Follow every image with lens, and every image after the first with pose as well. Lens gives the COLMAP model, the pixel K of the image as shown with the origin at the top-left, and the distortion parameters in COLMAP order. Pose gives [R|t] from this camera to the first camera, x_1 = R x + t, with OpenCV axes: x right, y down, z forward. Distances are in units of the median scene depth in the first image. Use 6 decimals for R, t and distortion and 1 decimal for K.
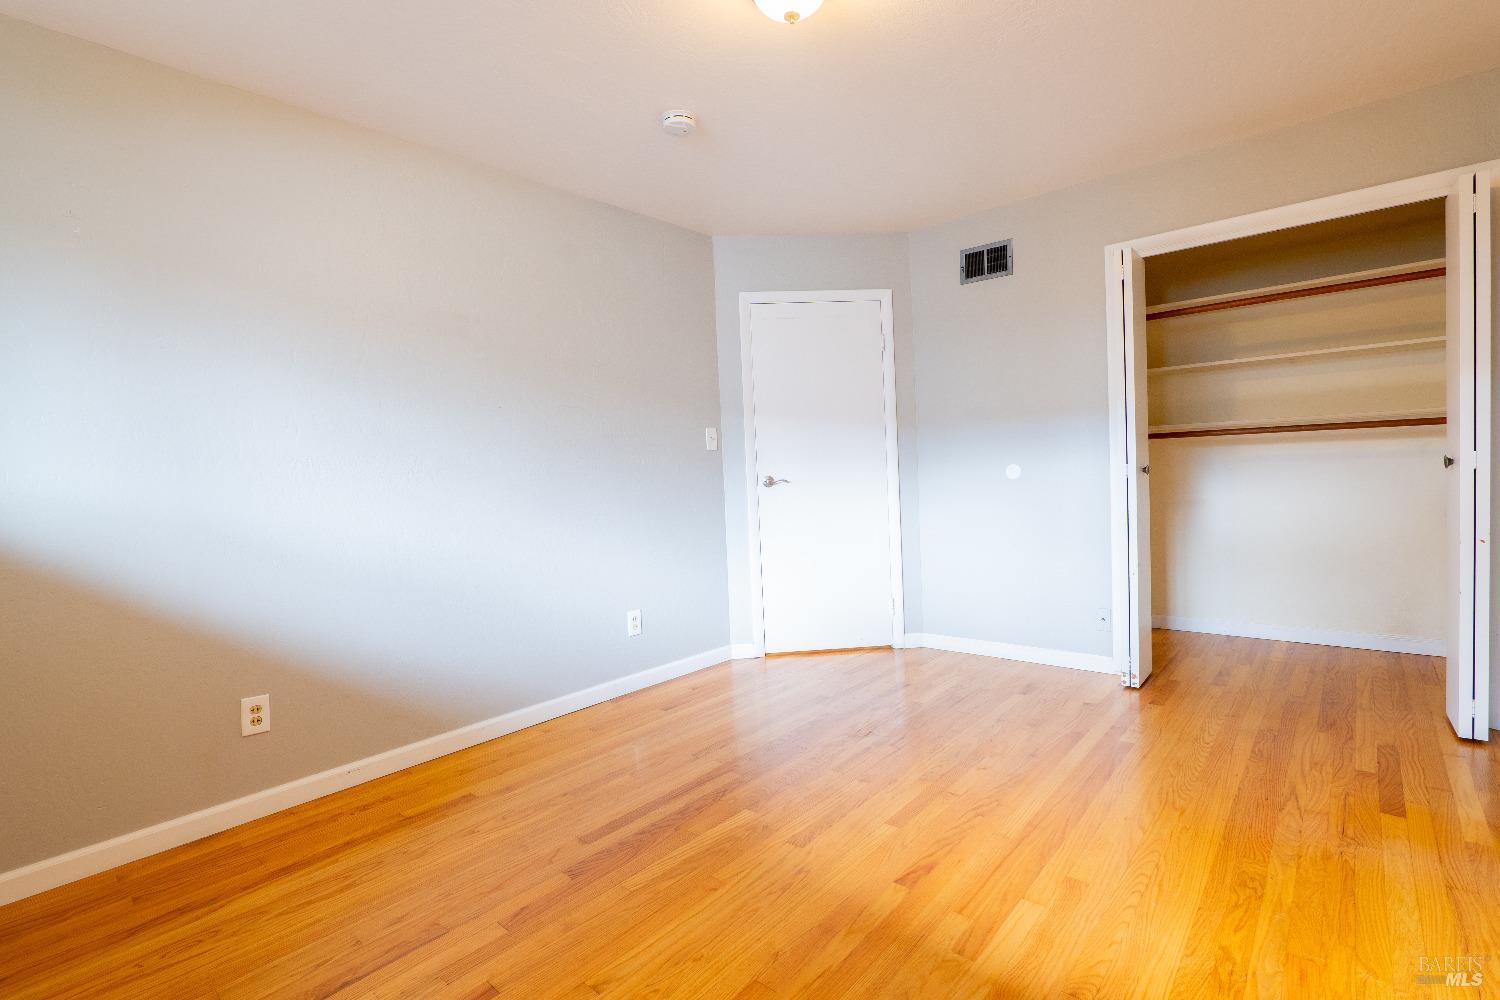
lens RADIAL K [[699.6, 0, 748.7], [0, 699.6, 496.1], [0, 0, 1]] dist [-0.018257, 0.004885]
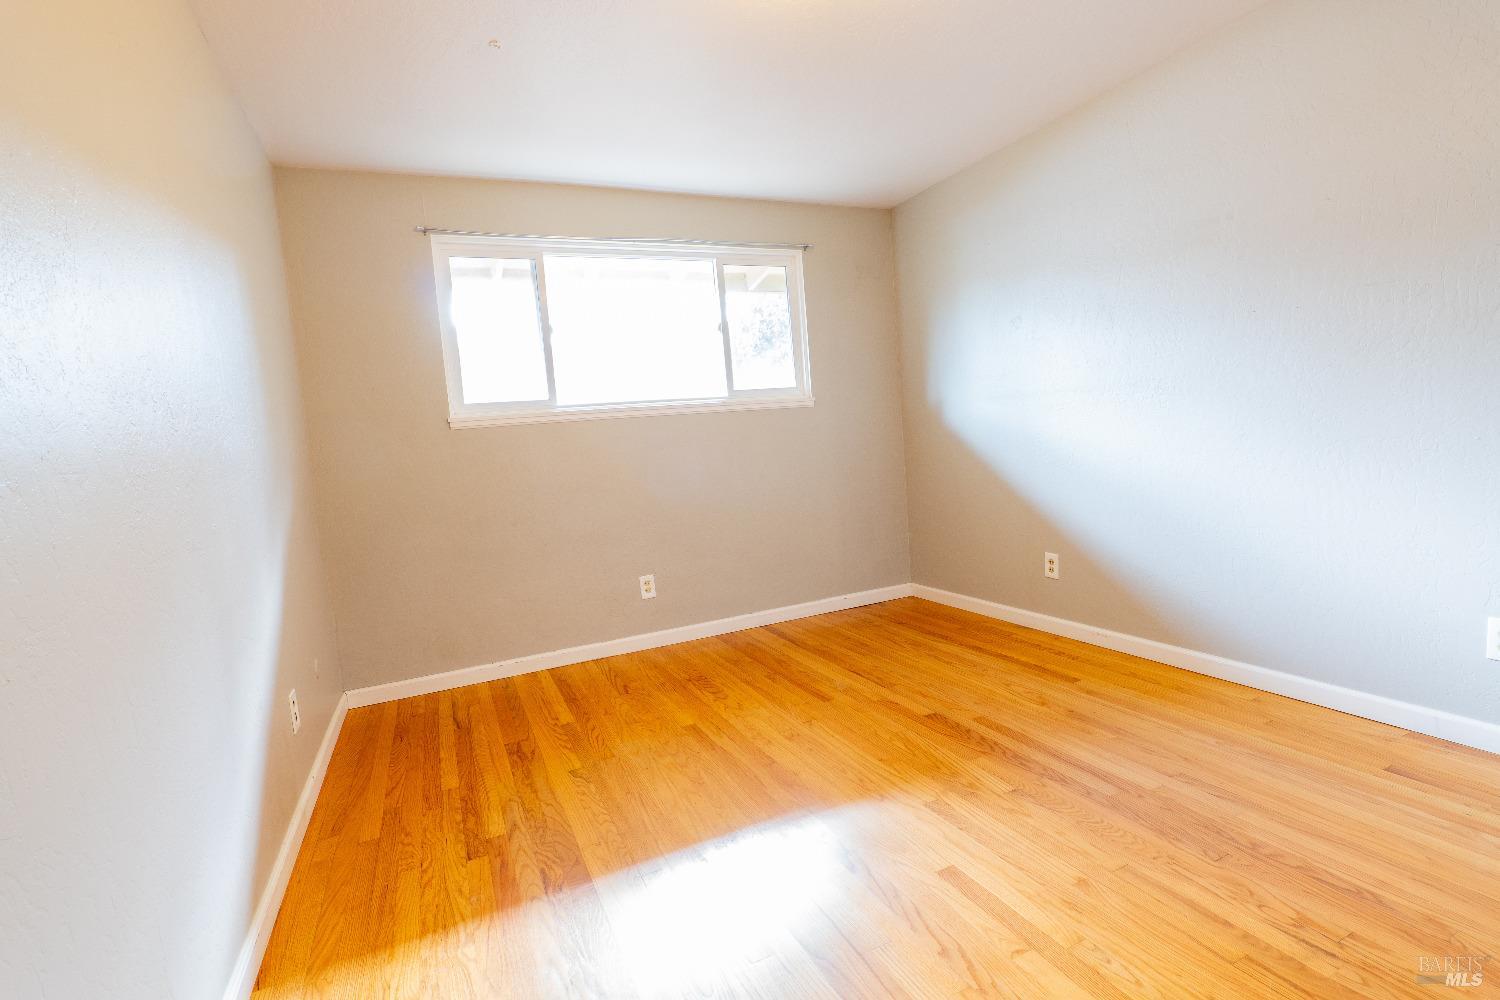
lens RADIAL K [[699.6, 0, 751.2], [0, 699.6, 493.9], [0, 0, 1]] dist [-0.018257, 0.004885]
pose [[-0.396100, 0.146738, -0.906406, 0.837855], [0.058728, 0.989175, 0.134474, -0.070994], [0.916327, 0.000034, -0.400430, 0.969052]]
